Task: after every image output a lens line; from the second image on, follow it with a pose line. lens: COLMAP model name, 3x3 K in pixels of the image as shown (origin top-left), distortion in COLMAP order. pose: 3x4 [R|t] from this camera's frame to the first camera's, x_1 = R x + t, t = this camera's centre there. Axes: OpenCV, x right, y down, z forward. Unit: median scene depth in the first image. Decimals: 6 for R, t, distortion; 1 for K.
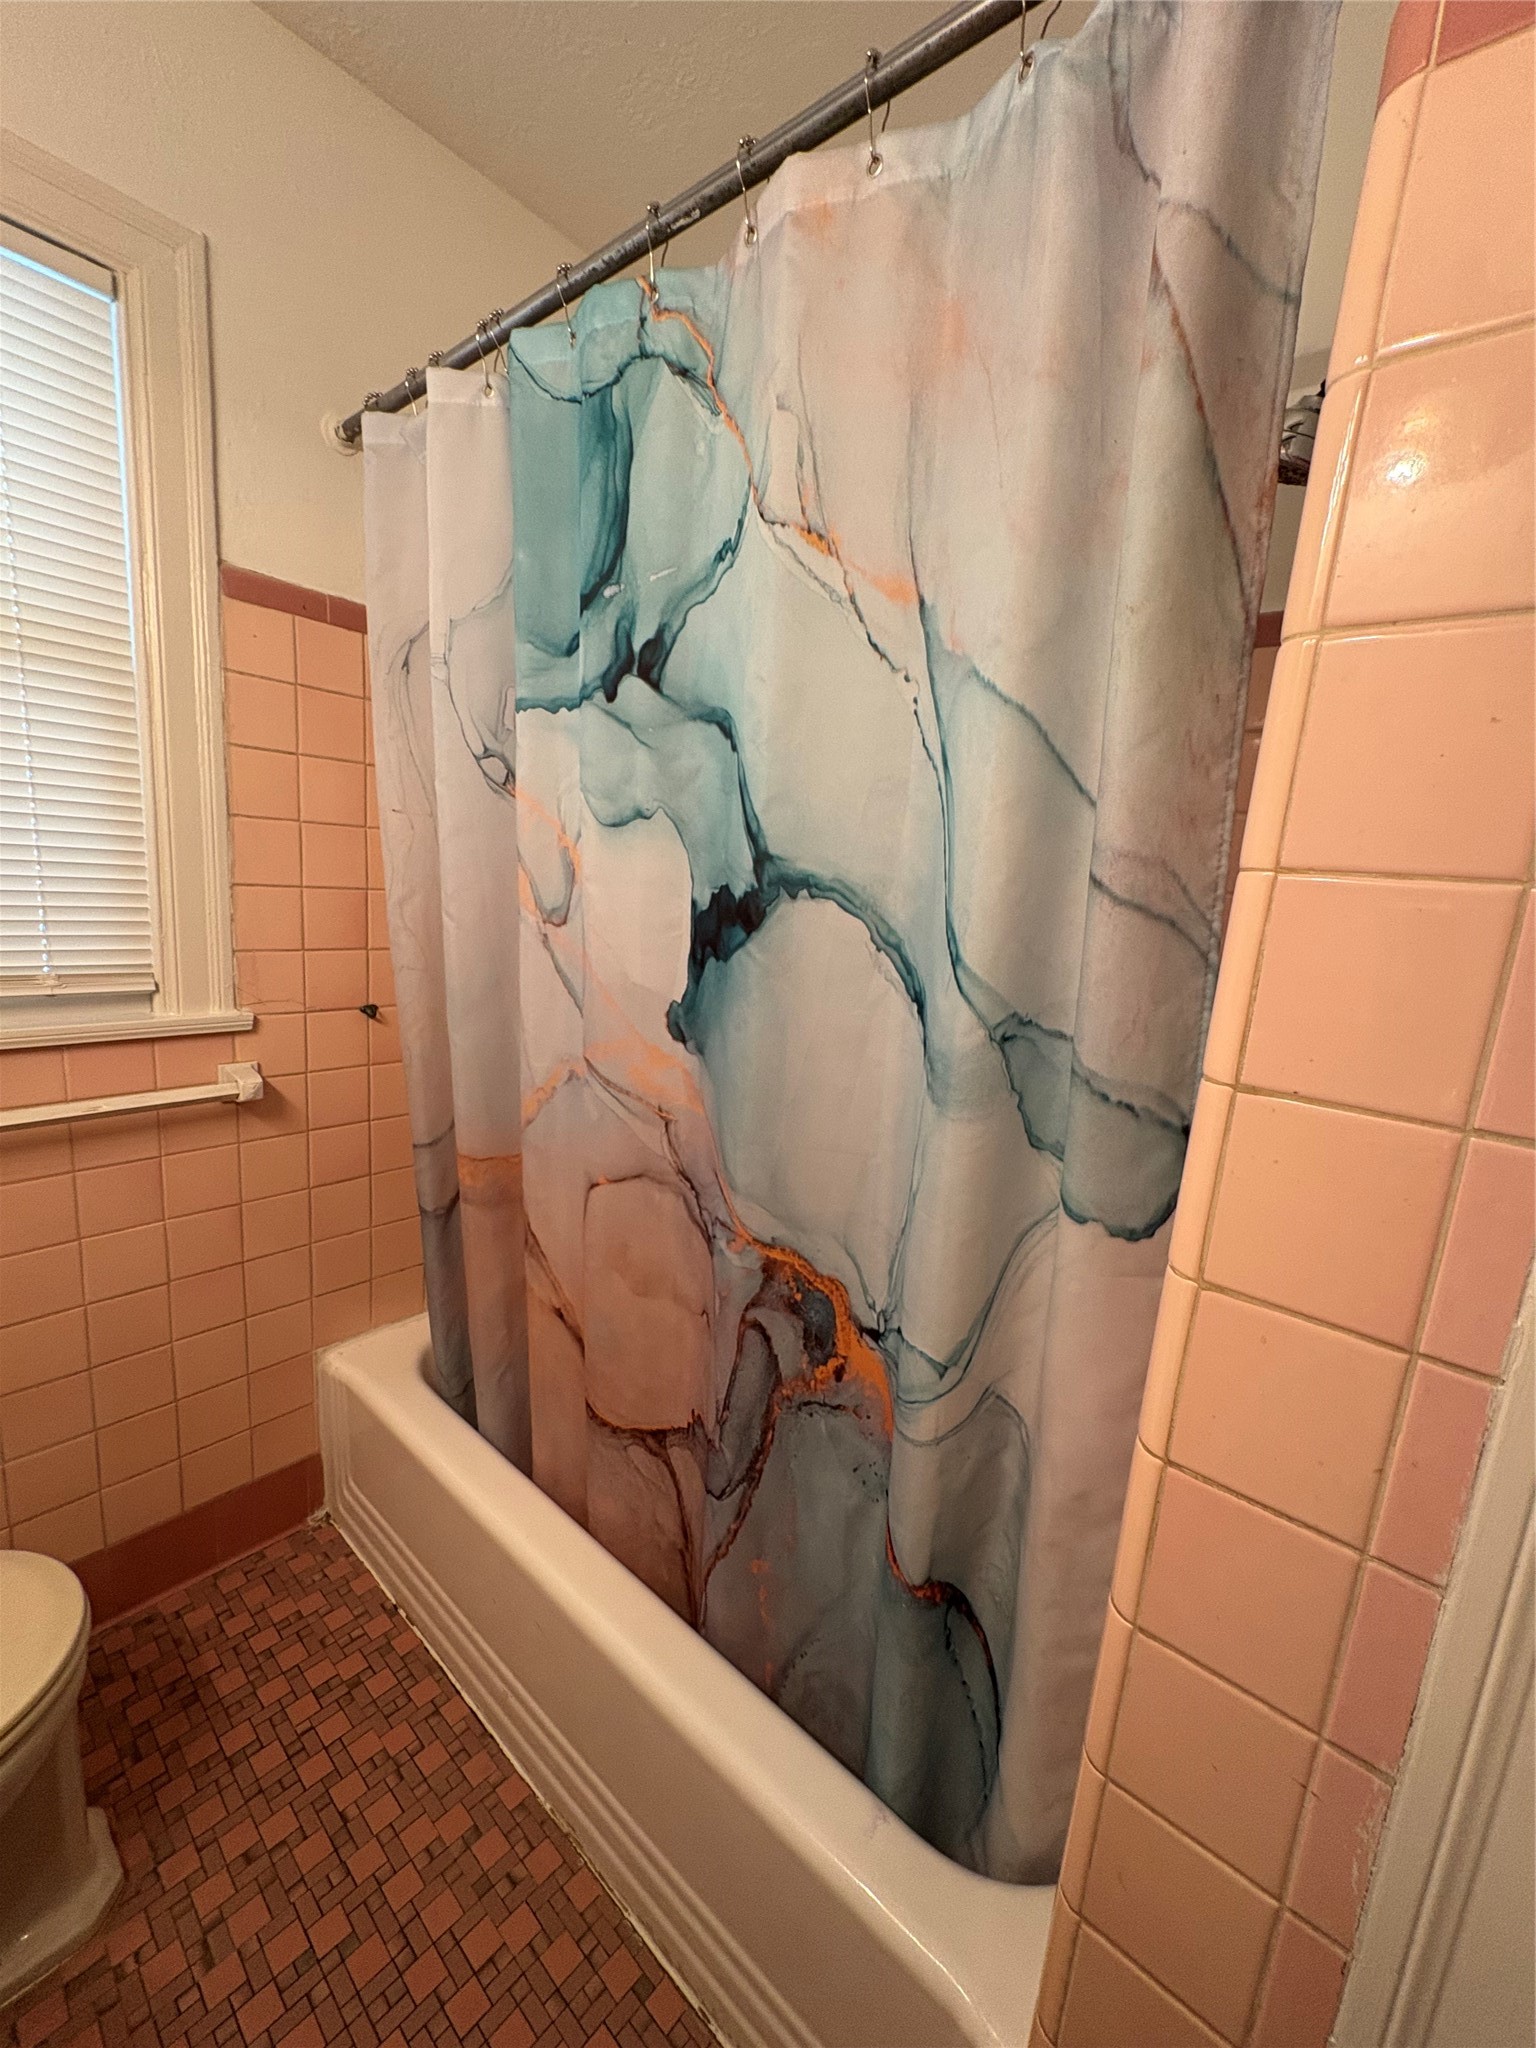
lens RADIAL K [[823.4, 0, 768.8], [0, 823.4, 1021.3], [0, 0, 1]] dist [0.003370, -0.000056]
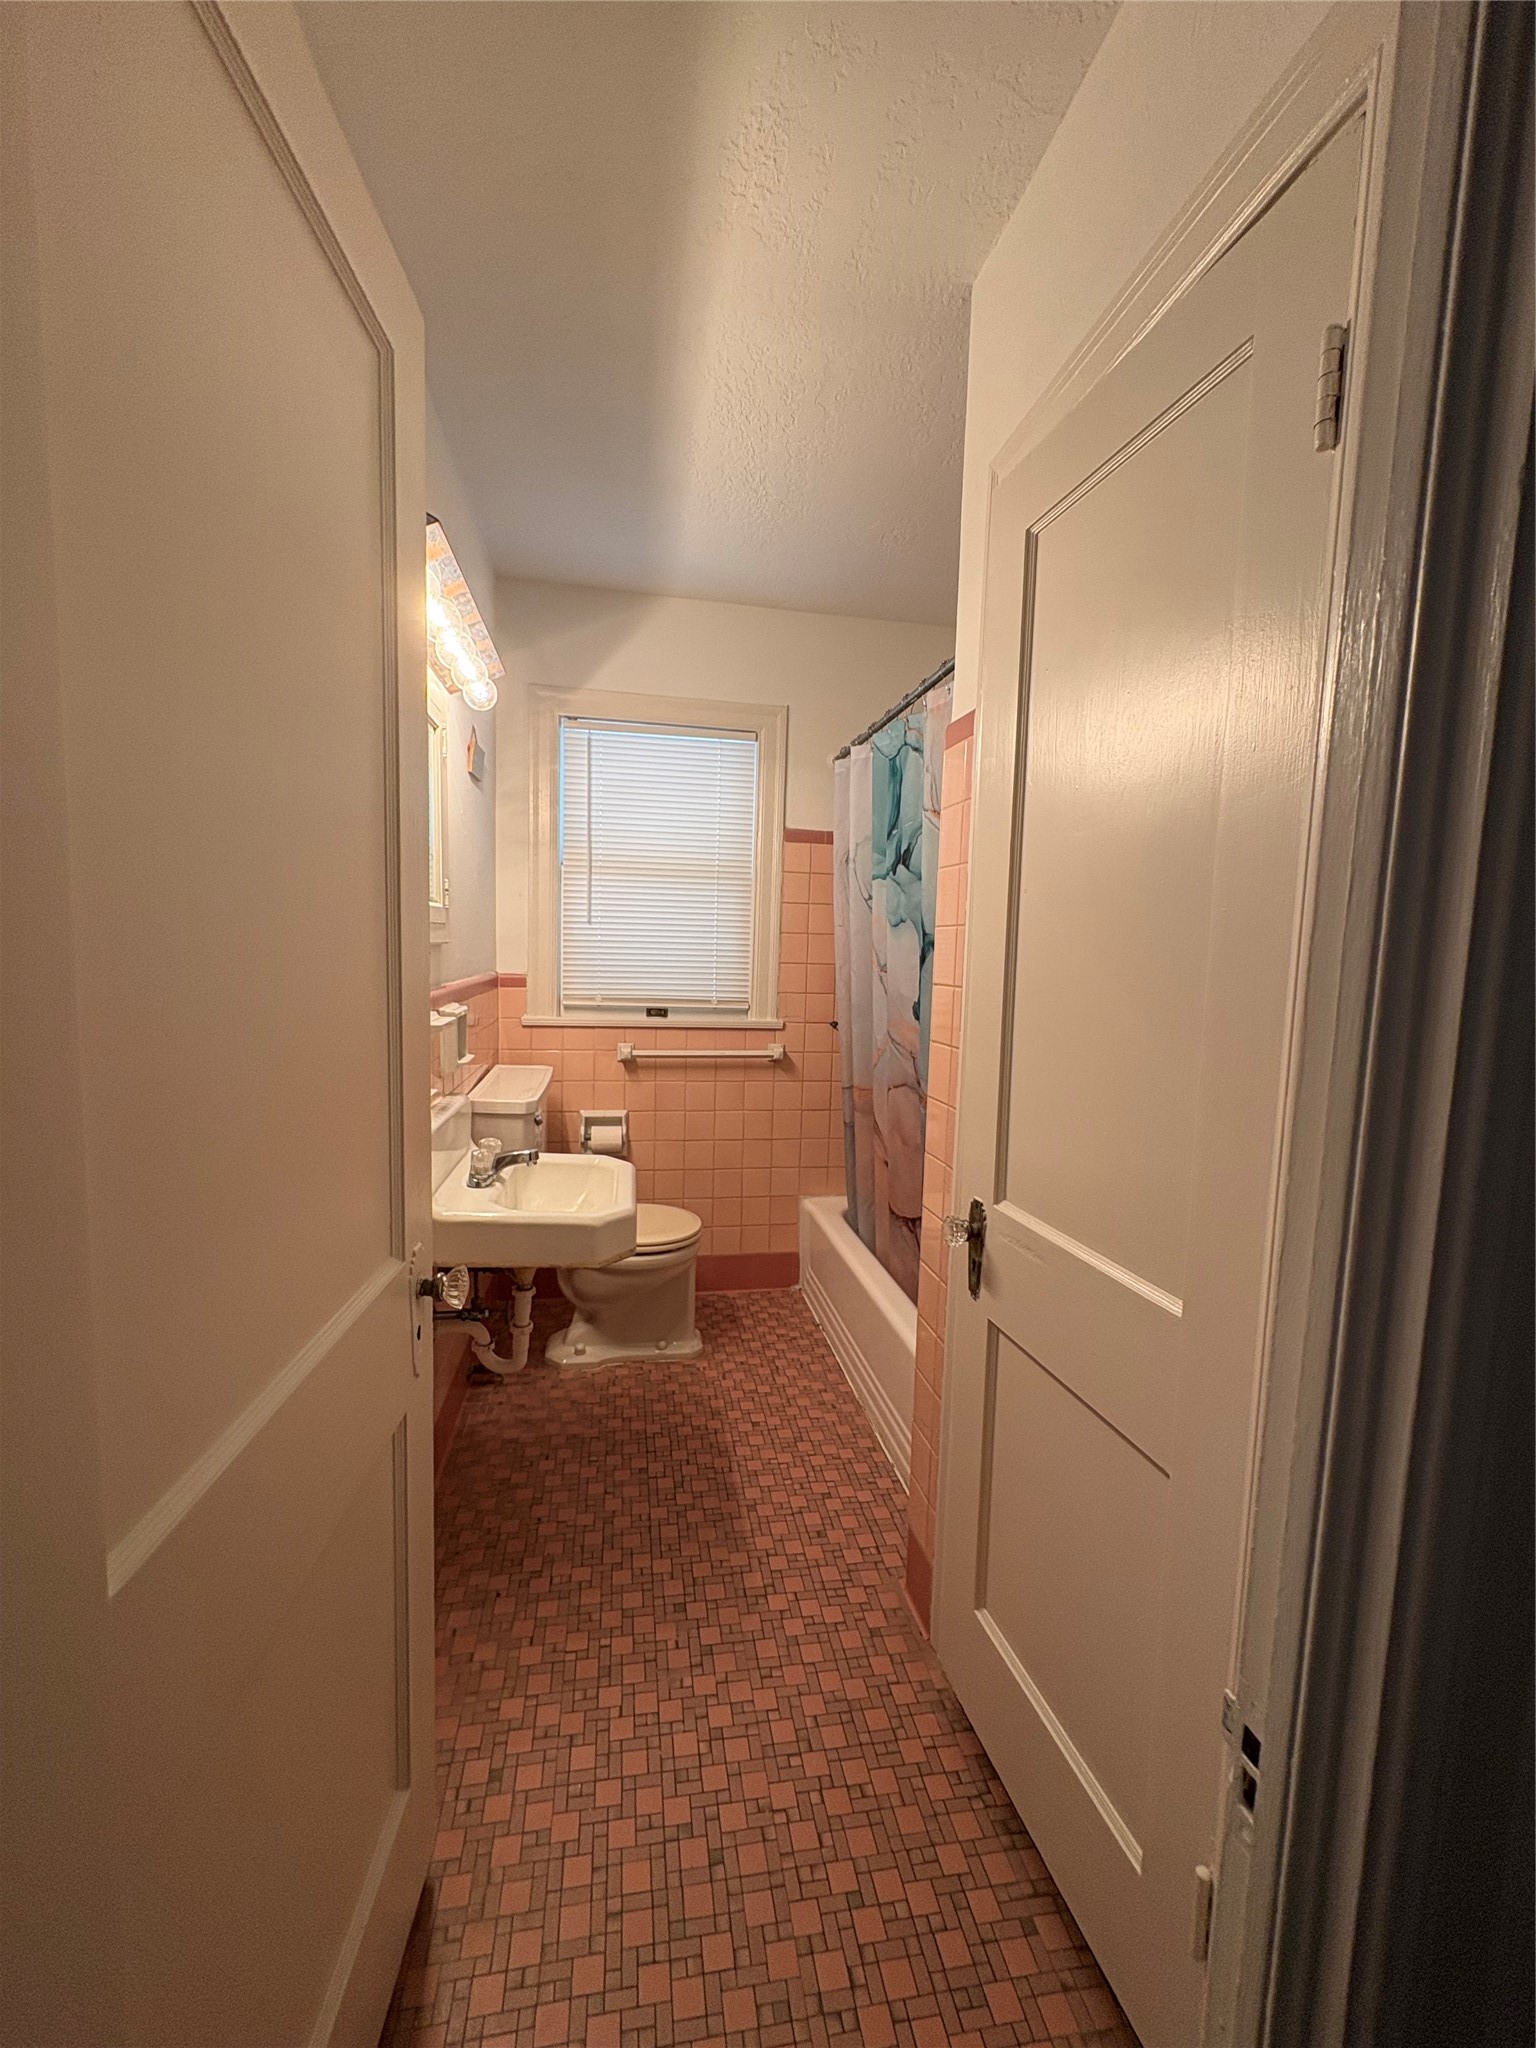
lens RADIAL K [[823.4, 0, 767.7], [0, 823.4, 1030.0], [0, 0, 1]] dist [0.003370, -0.000056]
pose [[0.779818, 0.011596, -0.625899, 0.802901], [-0.085120, 0.992507, -0.087663, 0.236584], [0.620192, 0.121638, 0.774962, -0.809295]]
